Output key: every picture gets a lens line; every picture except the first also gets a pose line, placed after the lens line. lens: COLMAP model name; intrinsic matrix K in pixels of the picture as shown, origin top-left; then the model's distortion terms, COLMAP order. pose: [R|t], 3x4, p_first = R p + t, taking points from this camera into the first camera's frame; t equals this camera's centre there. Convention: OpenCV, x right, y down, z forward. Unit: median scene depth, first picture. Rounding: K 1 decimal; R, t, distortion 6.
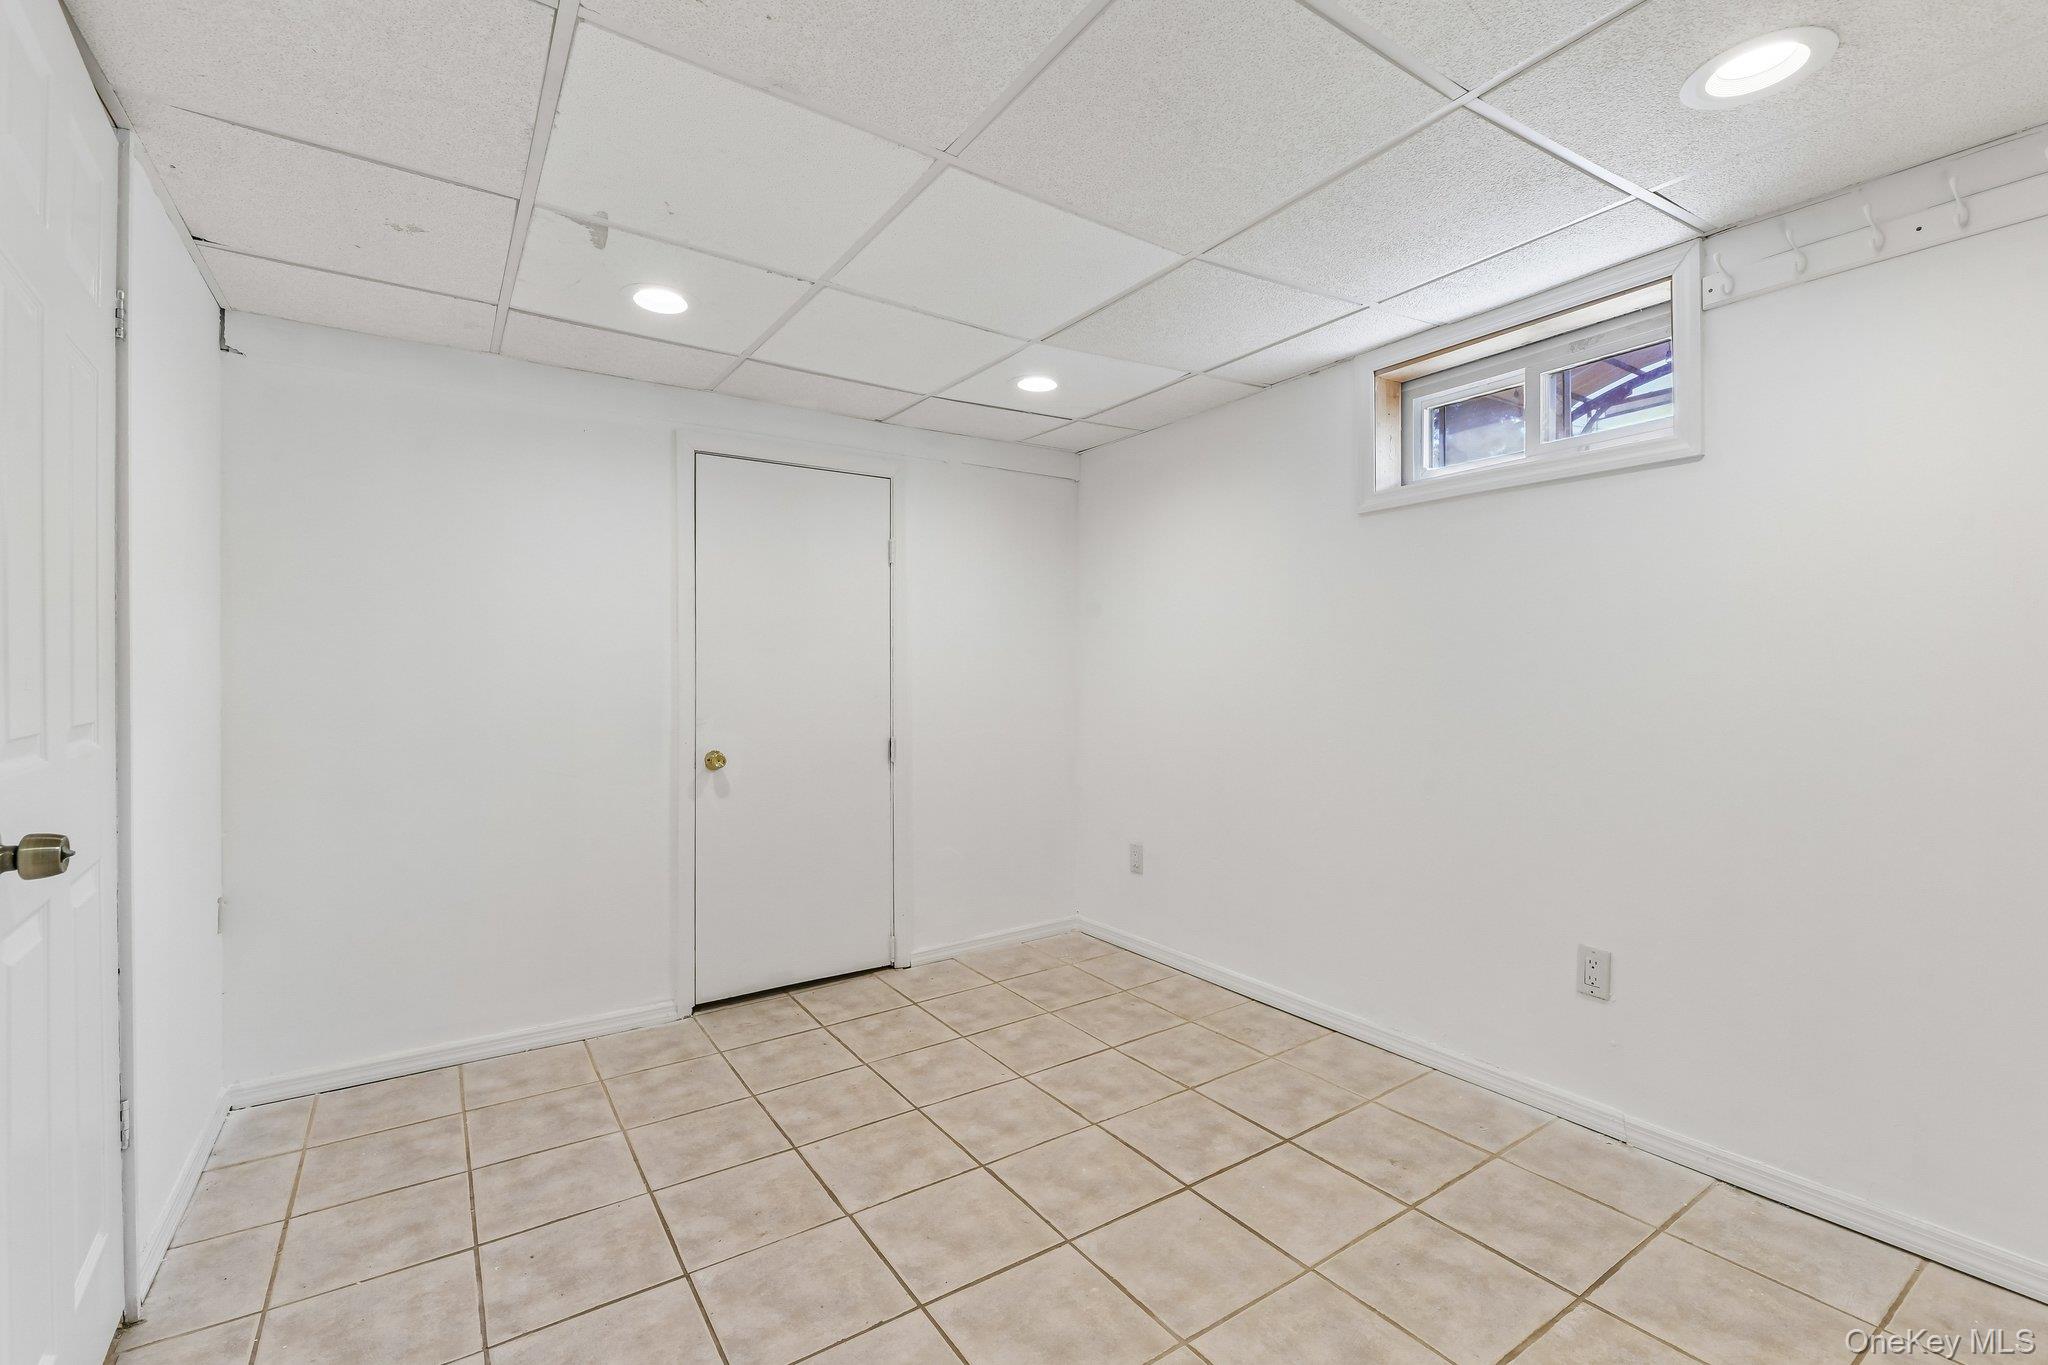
lens RADIAL K [[858.8, 0, 1016.9], [0, 858.8, 684.7], [0, 0, 1]] dist [0.003074, -0.002833]
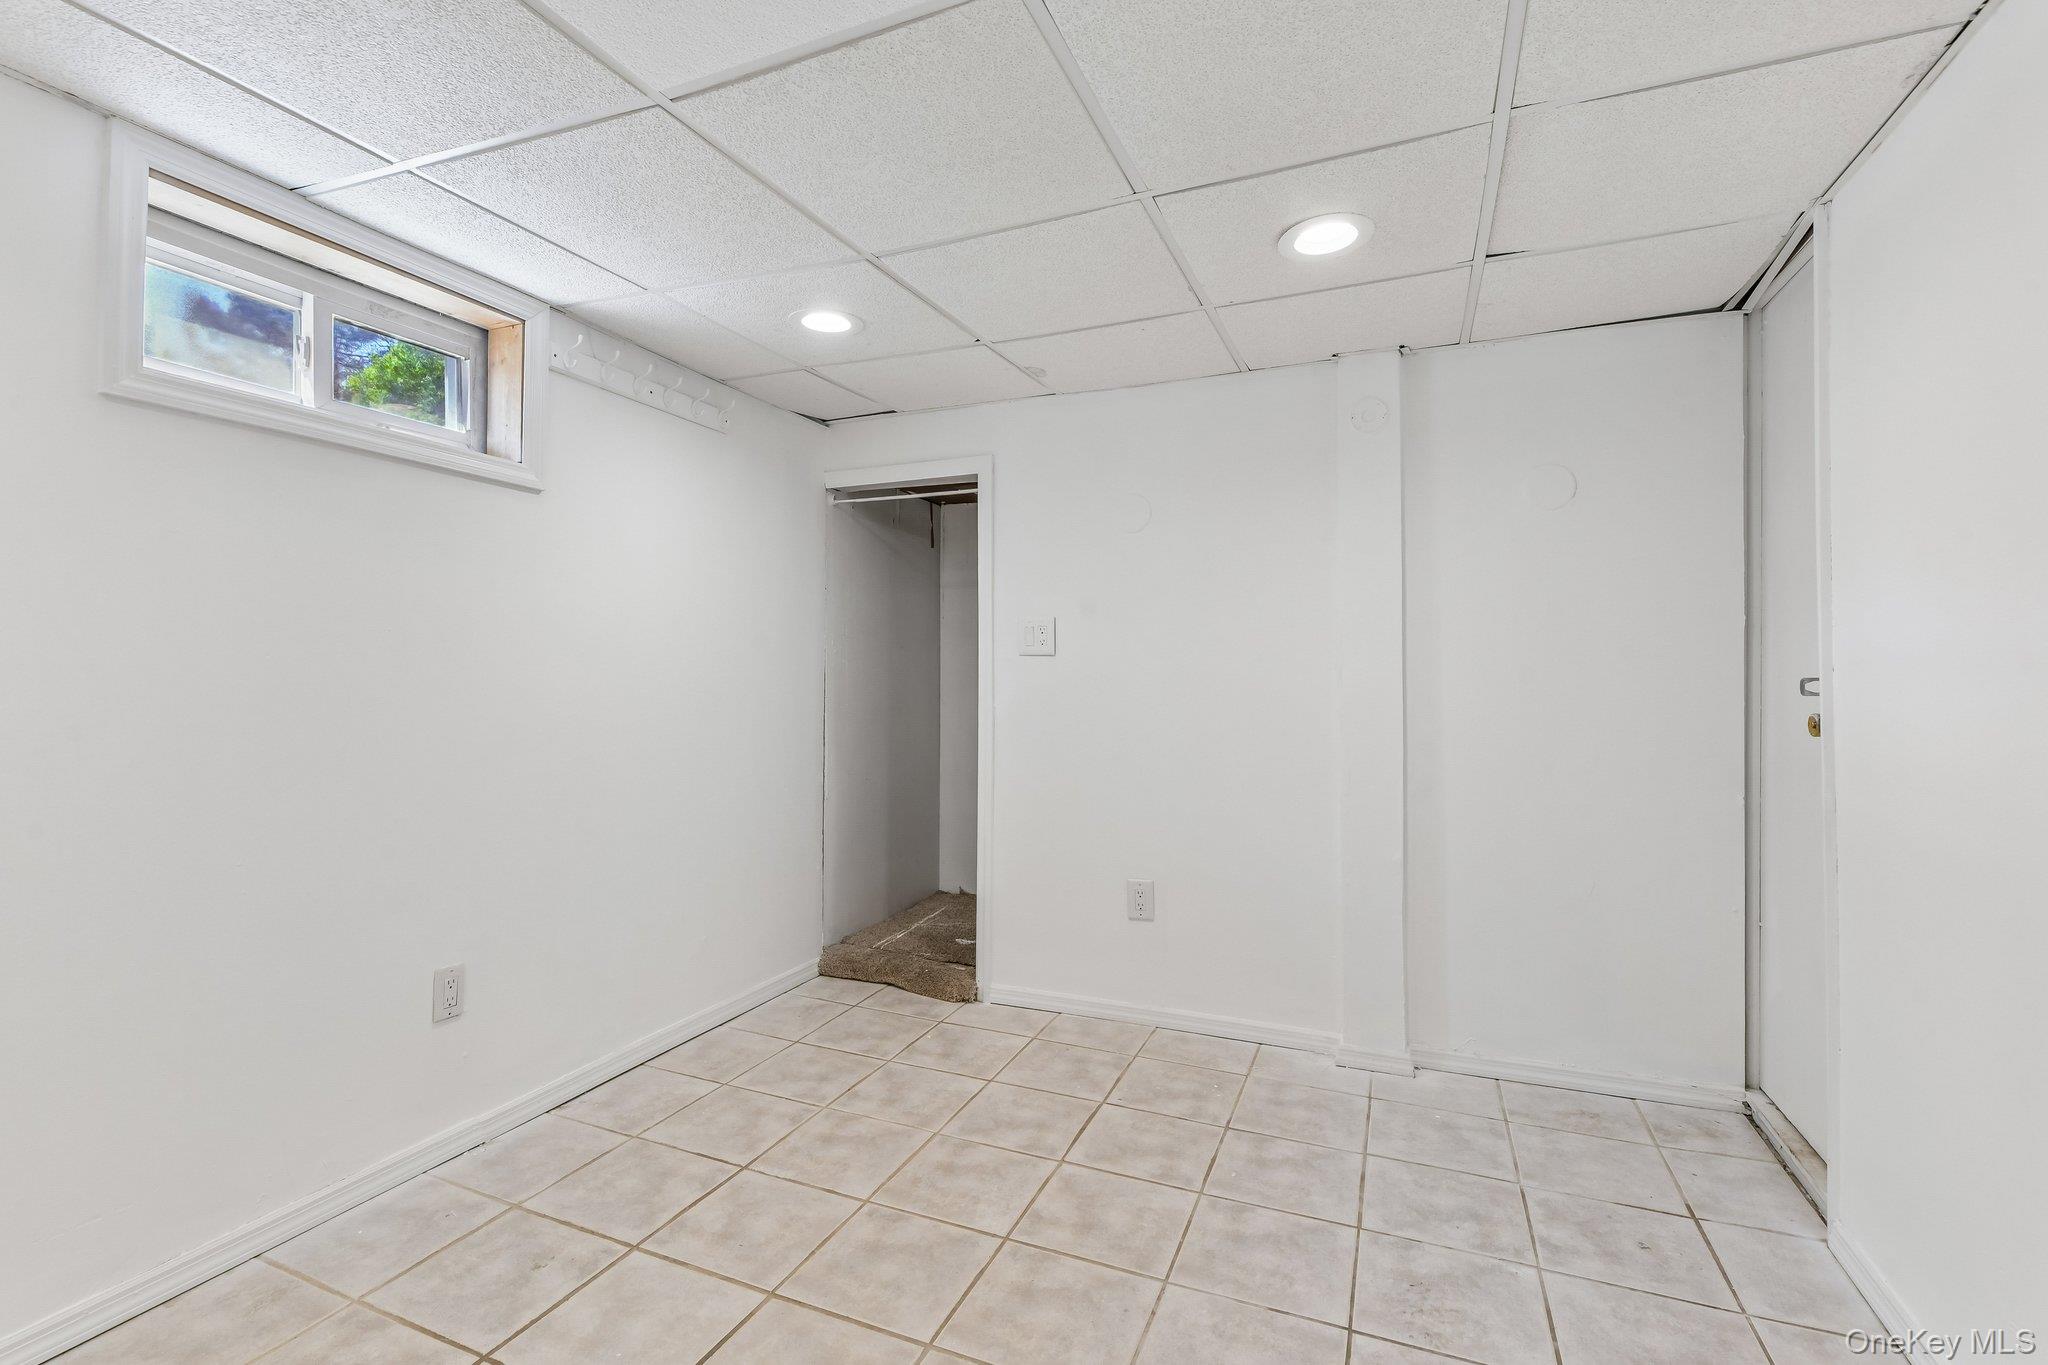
lens RADIAL K [[912.0, 0, 1019.3], [0, 912.0, 675.0], [0, 0, 1]] dist [0.005521, -0.004574]
pose [[-0.534784, 0.004256, 0.844978, -0.561076], [0.005146, 0.999985, -0.001779, -0.013789], [-0.844973, 0.003397, -0.534798, 1.076167]]
